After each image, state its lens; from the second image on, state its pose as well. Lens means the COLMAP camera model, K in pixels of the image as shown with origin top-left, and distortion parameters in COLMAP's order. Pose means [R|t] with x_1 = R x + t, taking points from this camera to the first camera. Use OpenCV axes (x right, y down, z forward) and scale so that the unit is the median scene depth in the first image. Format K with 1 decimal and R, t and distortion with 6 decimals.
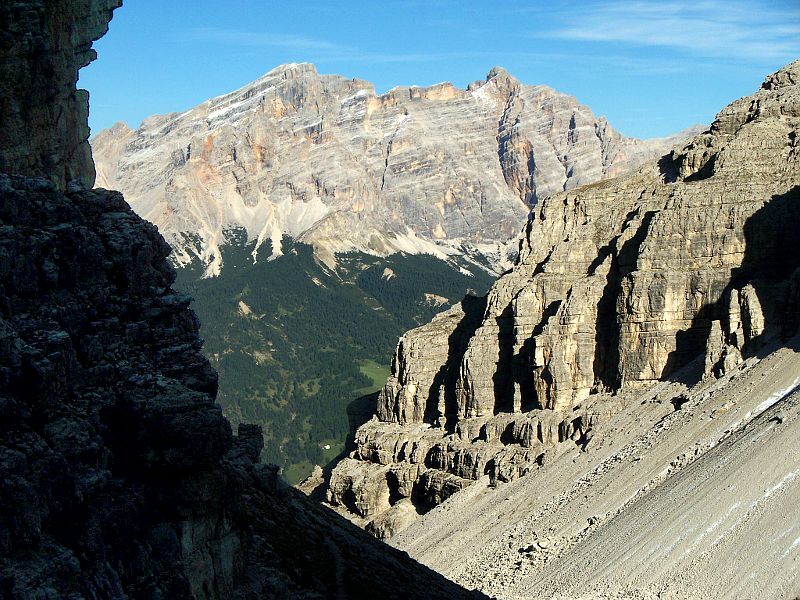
lens RADIAL K [[1704.4, 0, 400.0], [0, 1704.4, 300.0], [0, 0, 1]] dist [0.079099, 0.323144]
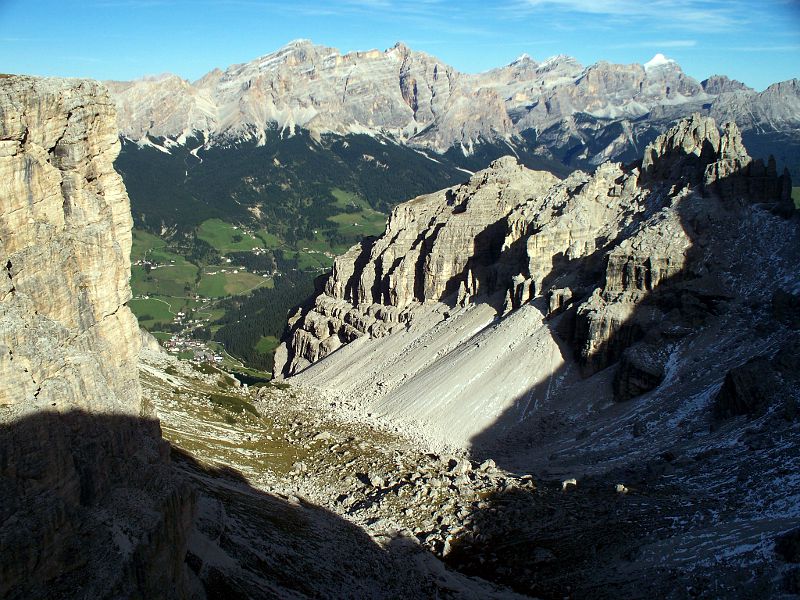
lens RADIAL K [[818.7, 0, 400.0], [0, 818.7, 300.0], [0, 0, 1]] dist [-0.211485, 0.247883]
pose [[0.998450, 0.001350, 0.055637, 0.027909], [-0.012177, 0.980783, 0.194720, -0.145724], [-0.054305, -0.195096, 0.979280, -0.089754]]
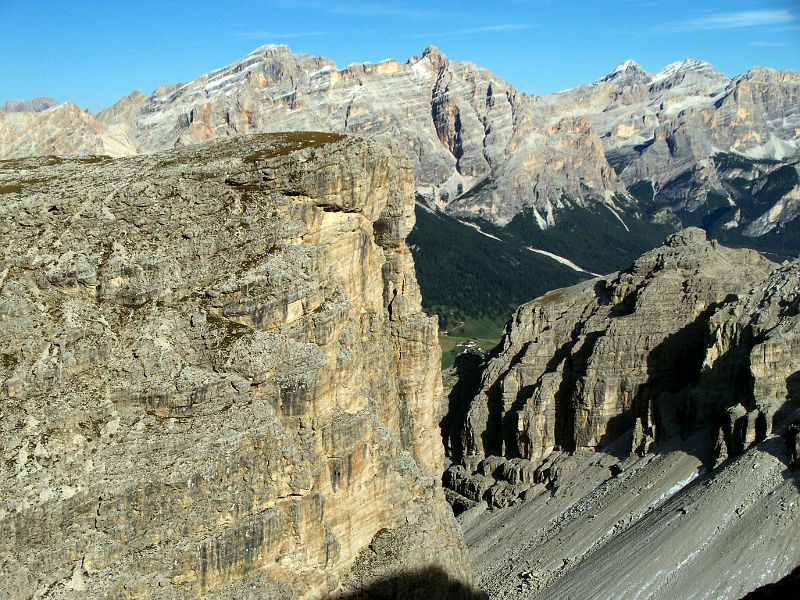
lens RADIAL K [[1348.1, 0, 400.0], [0, 1348.1, 300.0], [0, 0, 1]] dist [-0.018751, 0.178283]
pose [[0.999155, -0.006962, 0.040511, -0.066373], [0.004022, 0.997380, 0.072222, -0.148129], [-0.040908, -0.071998, 0.996566, -0.171072]]
